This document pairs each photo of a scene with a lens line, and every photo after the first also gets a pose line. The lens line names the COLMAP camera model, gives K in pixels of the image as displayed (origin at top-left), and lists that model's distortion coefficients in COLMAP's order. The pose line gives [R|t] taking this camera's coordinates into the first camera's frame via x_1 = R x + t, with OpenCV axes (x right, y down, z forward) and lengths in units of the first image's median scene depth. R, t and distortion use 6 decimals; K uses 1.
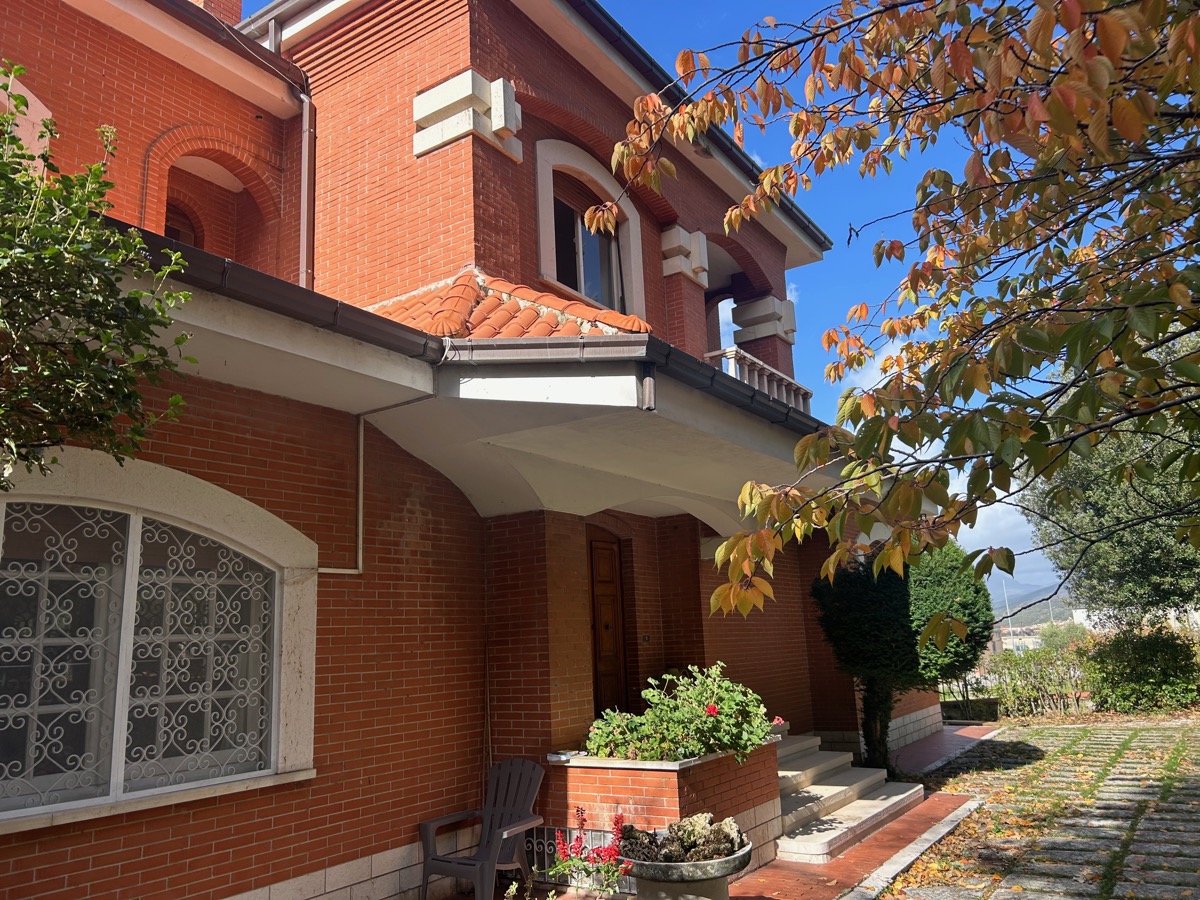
lens RADIAL K [[907.2, 0, 589.4], [0, 907.2, 444.5], [0, 0, 1]] dist [0.043244, -0.048637]
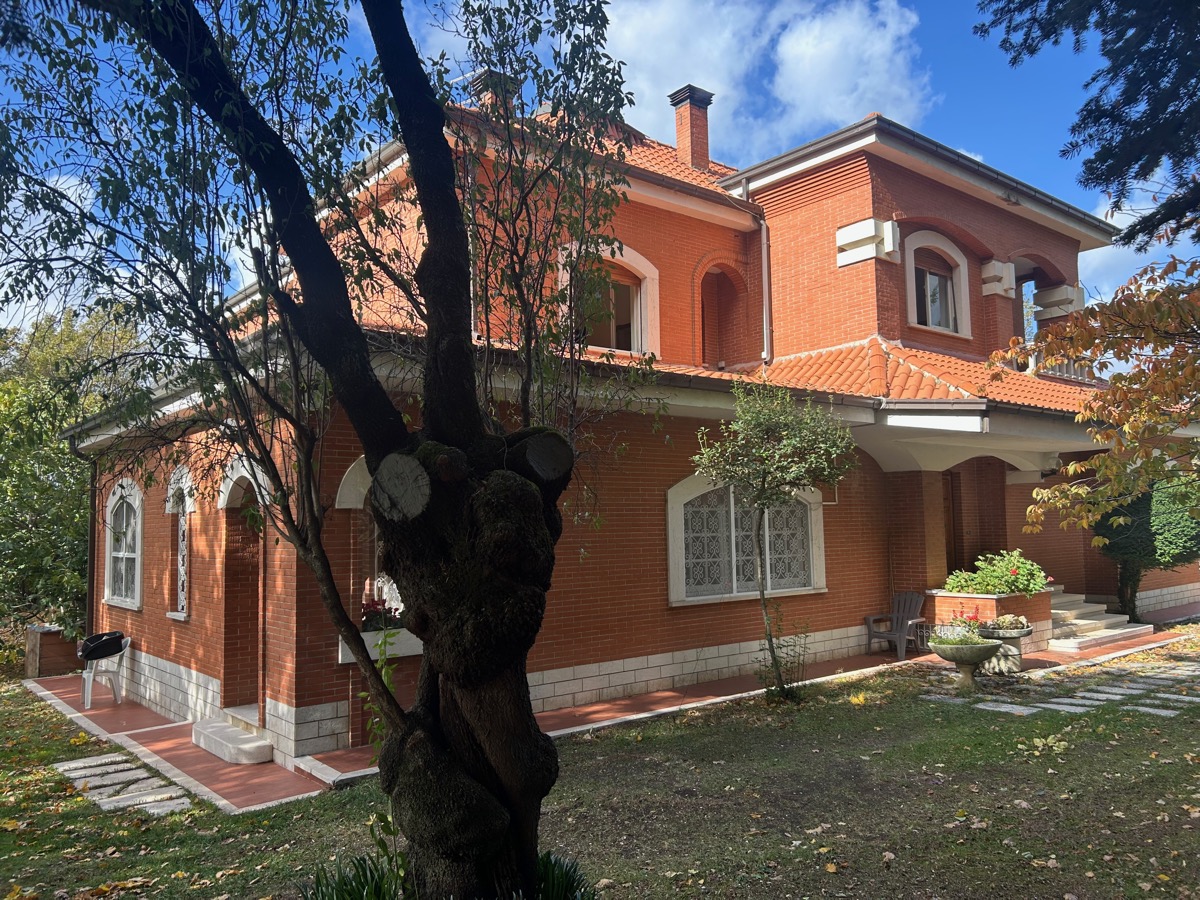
lens RADIAL K [[907.2, 0, 592.6], [0, 907.2, 456.8], [0, 0, 1]] dist [0.043244, -0.048637]
pose [[0.957893, 0.002599, -0.287113, -0.156980], [0.040119, 0.988938, 0.142799, -0.252222], [0.284308, -0.148305, 0.947193, -1.003167]]
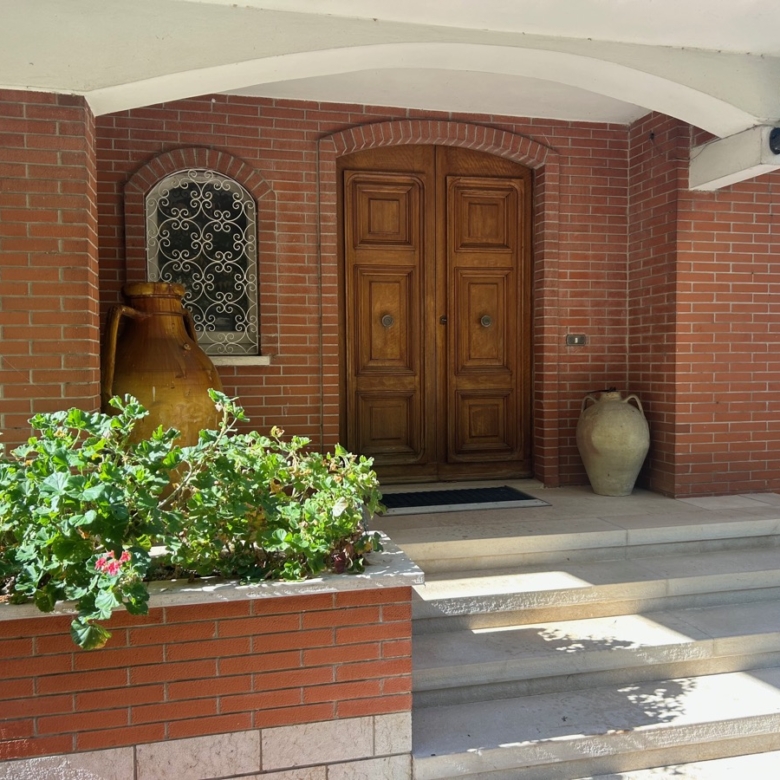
lens RADIAL K [[789.3, 0, 393.3], [0, 789.3, 389.0], [0, 0, 1]] dist [0.020449, 0.000000]
pose [[0.735899, 0.055982, -0.674773, 0.436869], [0.127069, 0.967451, 0.218844, 0.164036], [0.665061, -0.246790, 0.704832, 0.774600]]
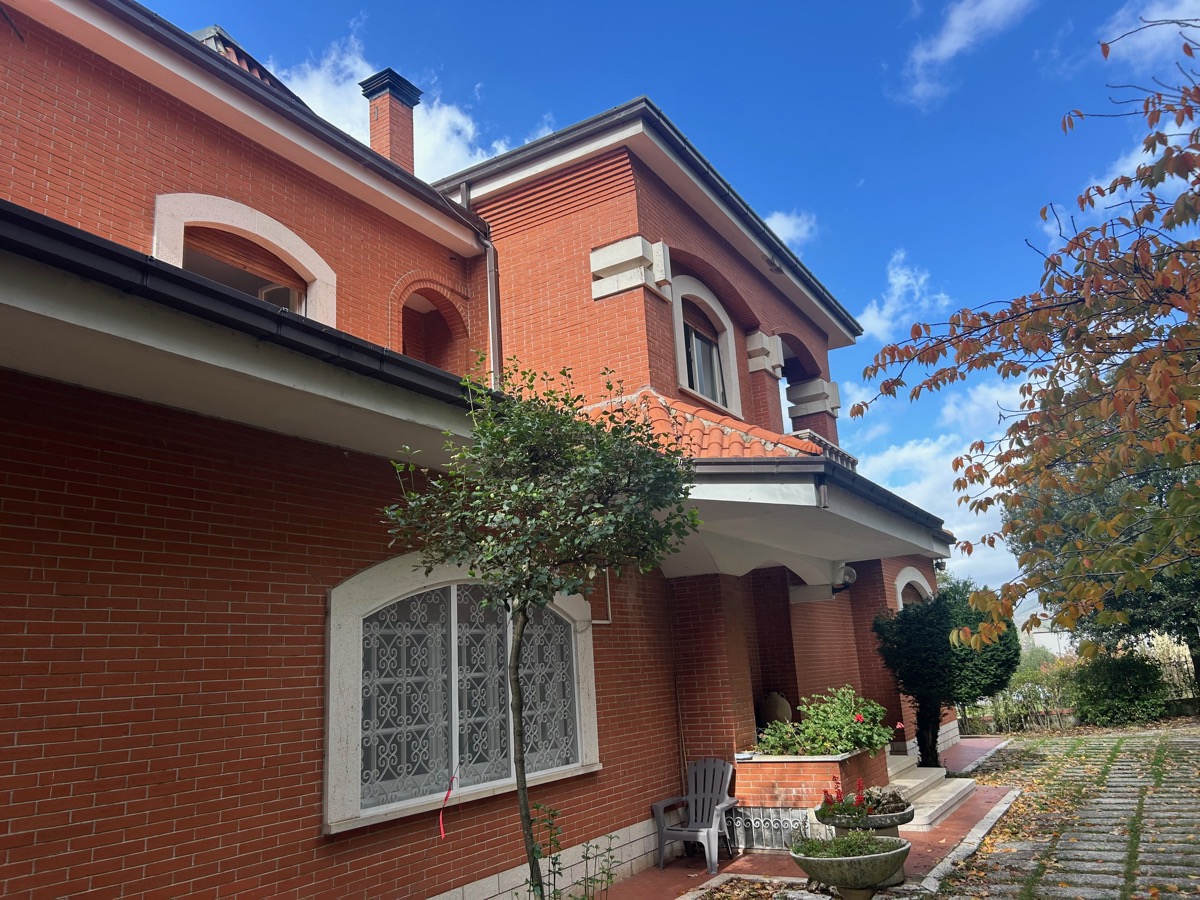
lens RADIAL K [[907.2, 0, 606.6], [0, 907.2, 449.0], [0, 0, 1]] dist [0.043244, -0.048637]
pose [[0.998334, -0.005532, 0.057441, -0.281671], [0.007159, 0.999578, -0.028156, -0.072603], [-0.057261, 0.028521, 0.997952, -0.331839]]
